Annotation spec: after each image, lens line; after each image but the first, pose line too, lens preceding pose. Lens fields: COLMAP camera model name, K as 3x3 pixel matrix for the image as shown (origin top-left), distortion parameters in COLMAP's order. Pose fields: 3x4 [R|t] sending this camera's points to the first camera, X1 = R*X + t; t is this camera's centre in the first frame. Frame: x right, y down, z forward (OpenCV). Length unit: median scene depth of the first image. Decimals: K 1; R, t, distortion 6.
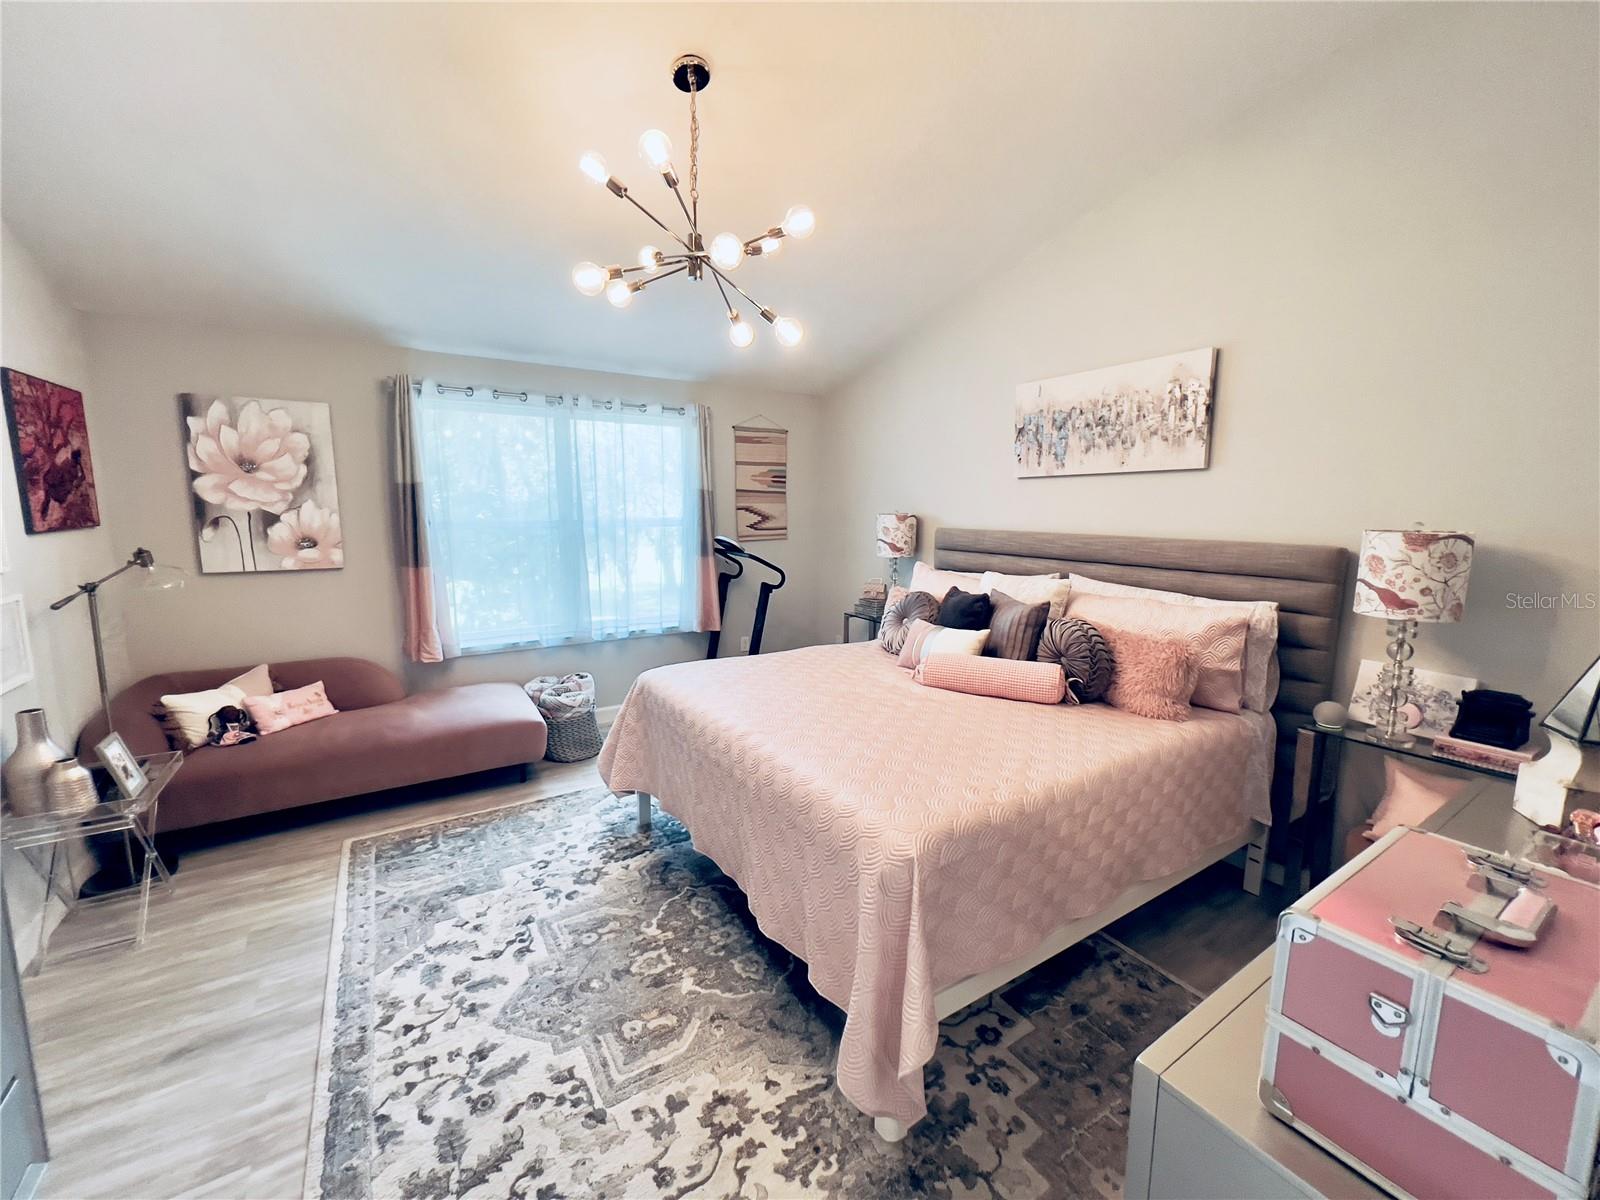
lens RADIAL K [[649.6, 0, 798.6], [0, 649.6, 602.2], [0, 0, 1]] dist [0.002097, 0.000047]
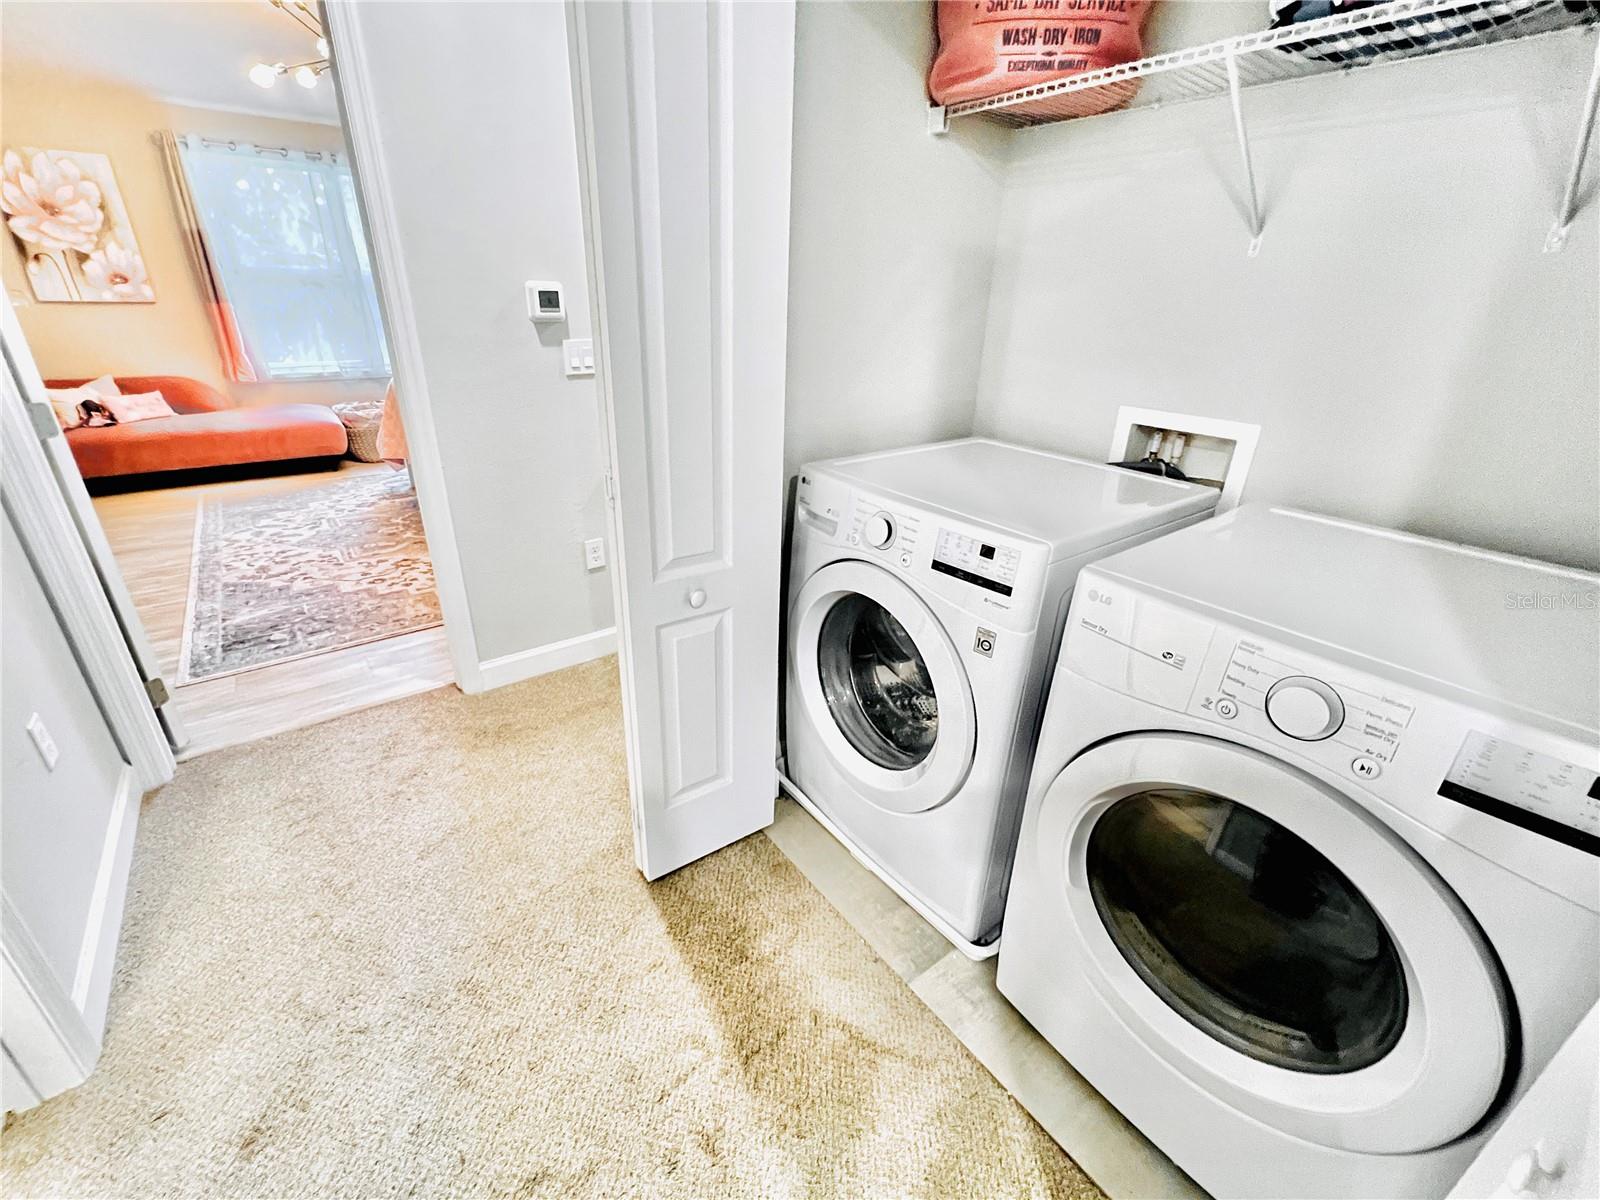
lens RADIAL K [[680.1, 0, 800.0], [0, 680.1, 600.0], [0, 0, 1]] dist [-0.000723, -0.000110]
pose [[0.995848, -0.020959, 0.088591, 0.517304], [-0.004540, 0.960491, 0.278273, 0.160447], [-0.090923, -0.277519, 0.956408, -0.666740]]
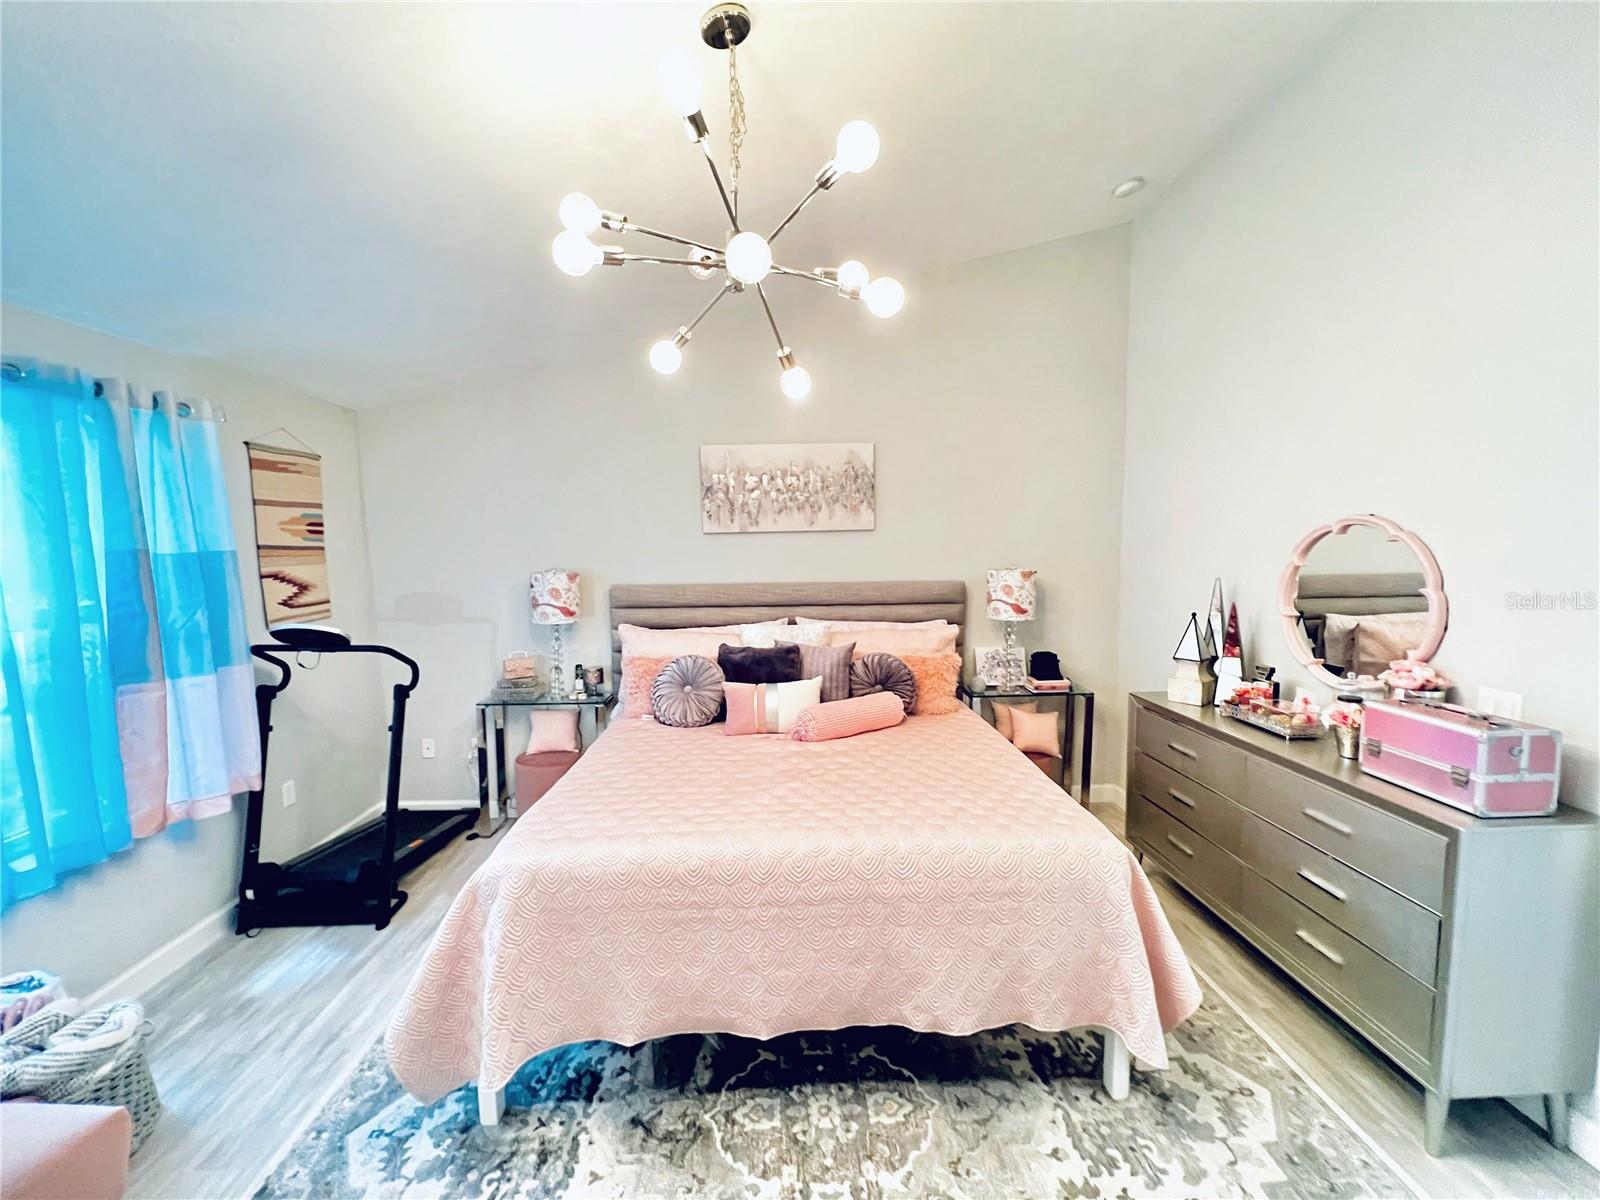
lens RADIAL K [[642.6, 0, 800.0], [0, 642.6, 600.0], [0, 0, 1]] dist [-0.001206, 0.000158]
pose [[0.495955, -0.090687, 0.863600, -0.590807], [0.142490, 0.989550, 0.022083, -0.103520], [-0.856578, 0.112102, 0.503694, 0.436582]]
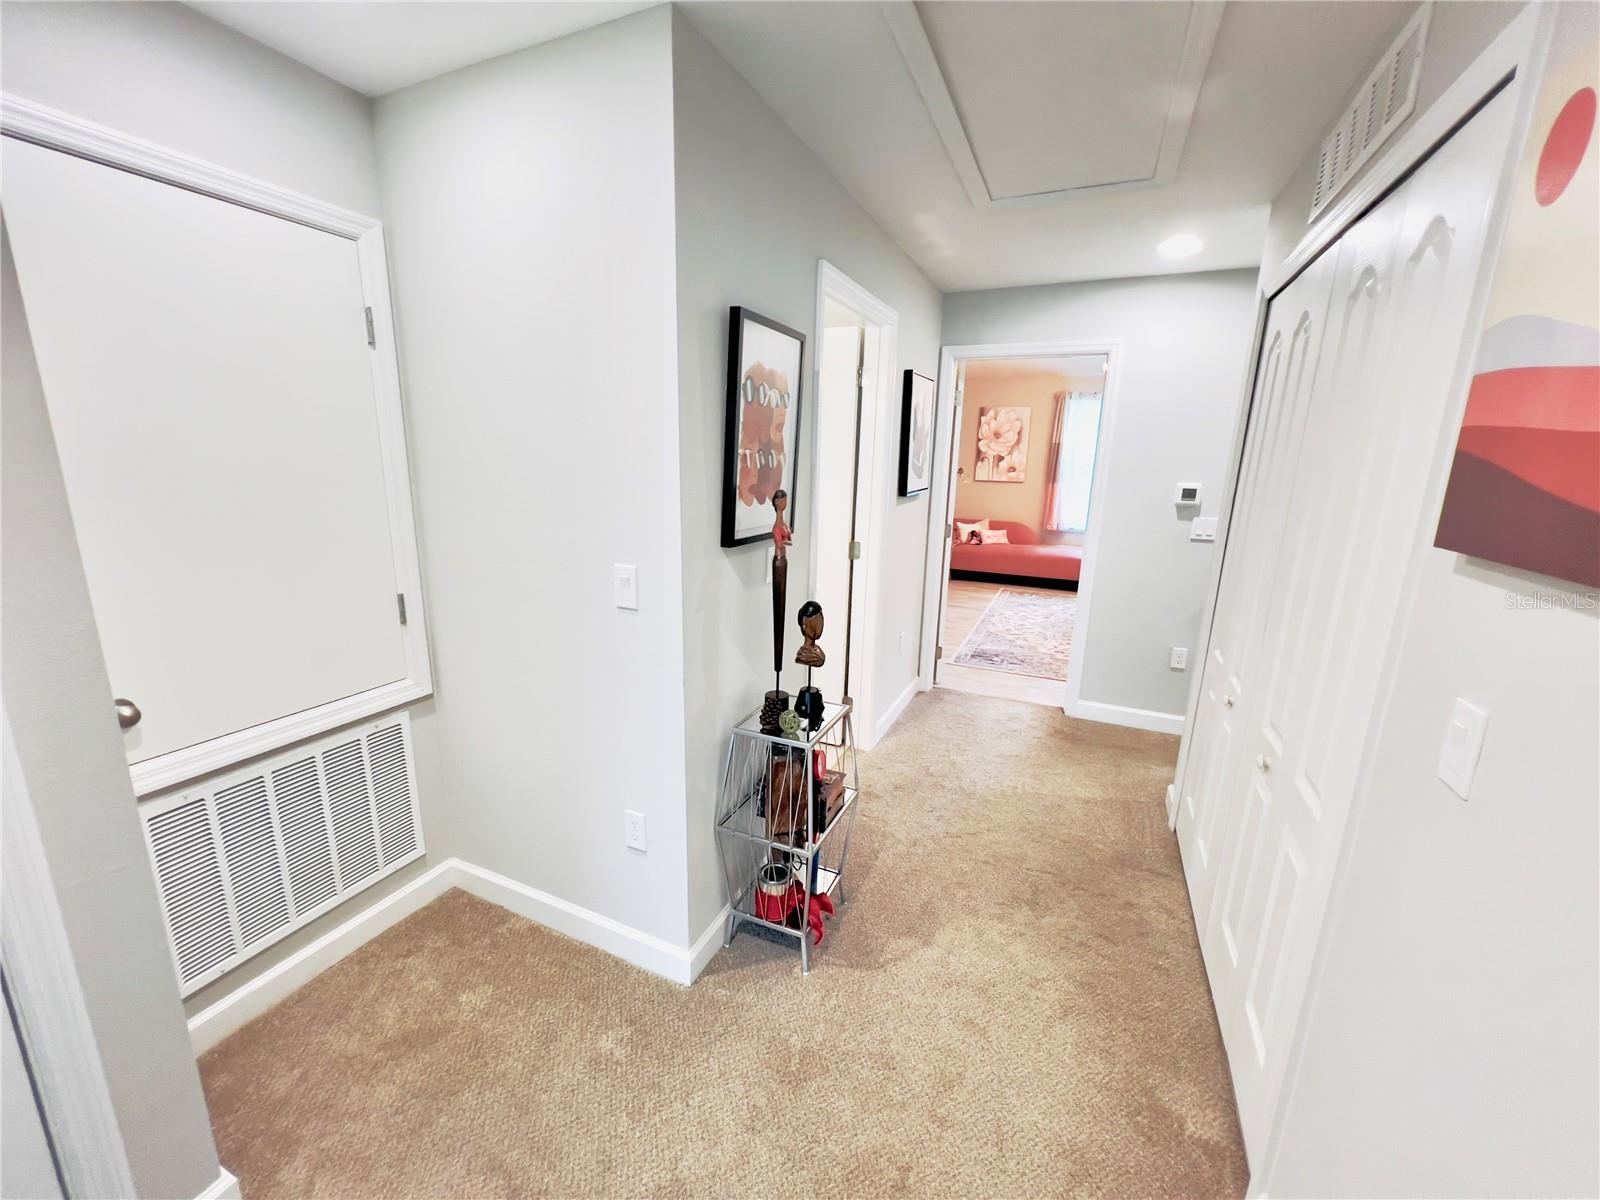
lens RADIAL K [[637.2, 0, 797.0], [0, 637.2, 595.4], [0, 0, 1]] dist [0.000634, 0.000013]
pose [[0.547825, 0.187040, -0.815416, 0.865479], [-0.136668, 0.981602, 0.133342, 0.173598], [0.825354, 0.038393, 0.563308, -1.016797]]
